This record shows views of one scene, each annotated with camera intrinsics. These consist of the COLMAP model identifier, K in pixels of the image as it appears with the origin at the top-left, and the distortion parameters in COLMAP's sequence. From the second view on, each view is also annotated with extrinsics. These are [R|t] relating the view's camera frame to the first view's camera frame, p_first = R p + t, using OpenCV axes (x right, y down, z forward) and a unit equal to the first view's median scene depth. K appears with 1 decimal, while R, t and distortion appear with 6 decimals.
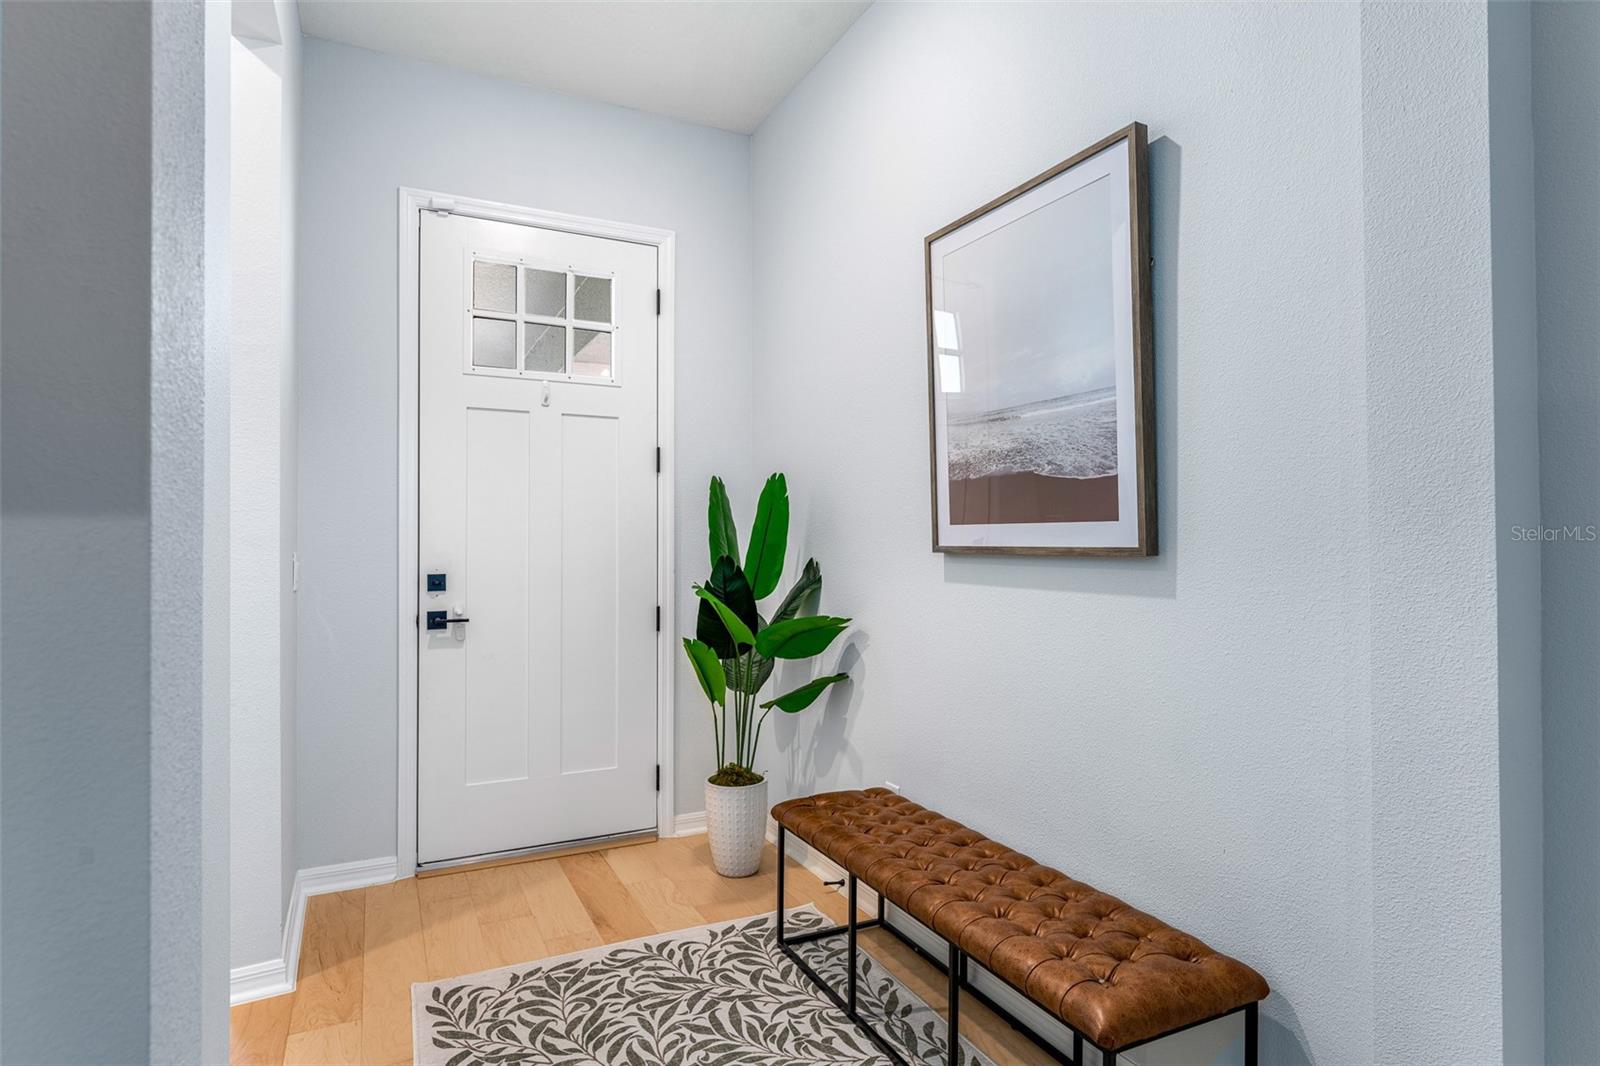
lens RADIAL K [[854.3, 0, 800.1], [0, 854.3, 535.5], [0, 0, 1]] dist [0.000941, 0.000054]
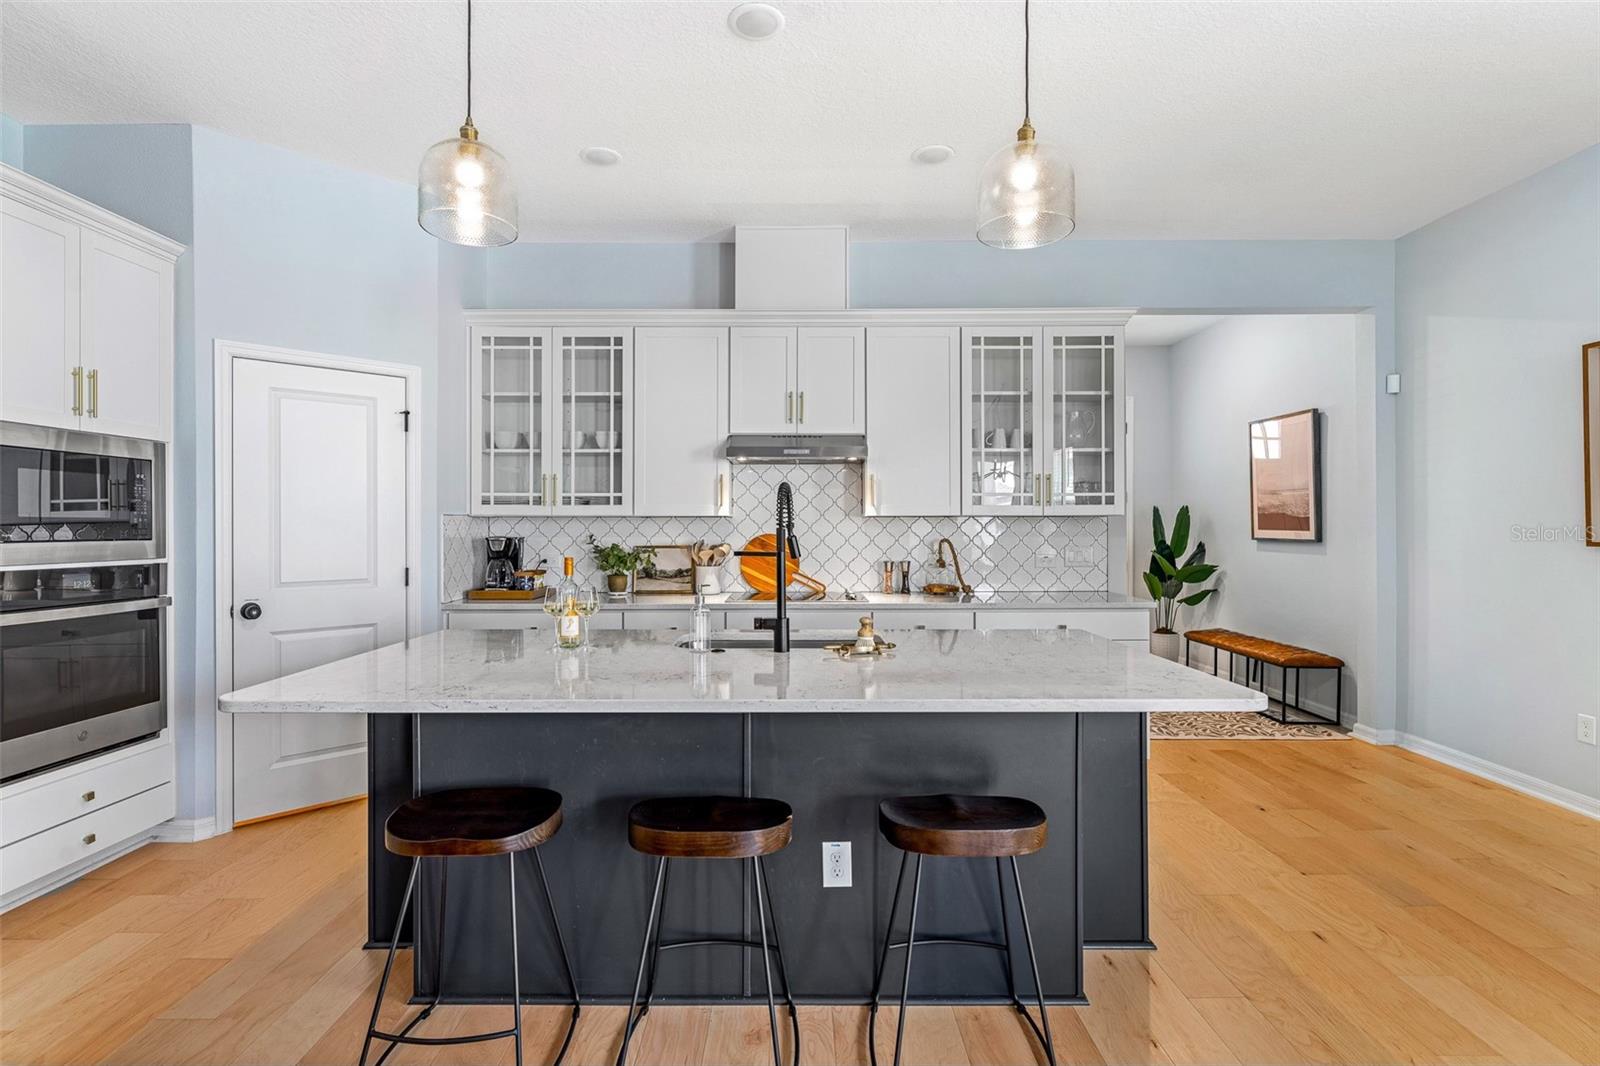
lens RADIAL K [[779.9, 0, 799.5], [0, 779.9, 524.2], [0, 0, 1]] dist [0.002156, -0.001036]
pose [[0.893803, 0.001768, -0.448457, -0.012482], [0.002854, 0.999950, 0.009630, -0.049708], [0.448451, -0.009888, 0.893753, -1.602480]]
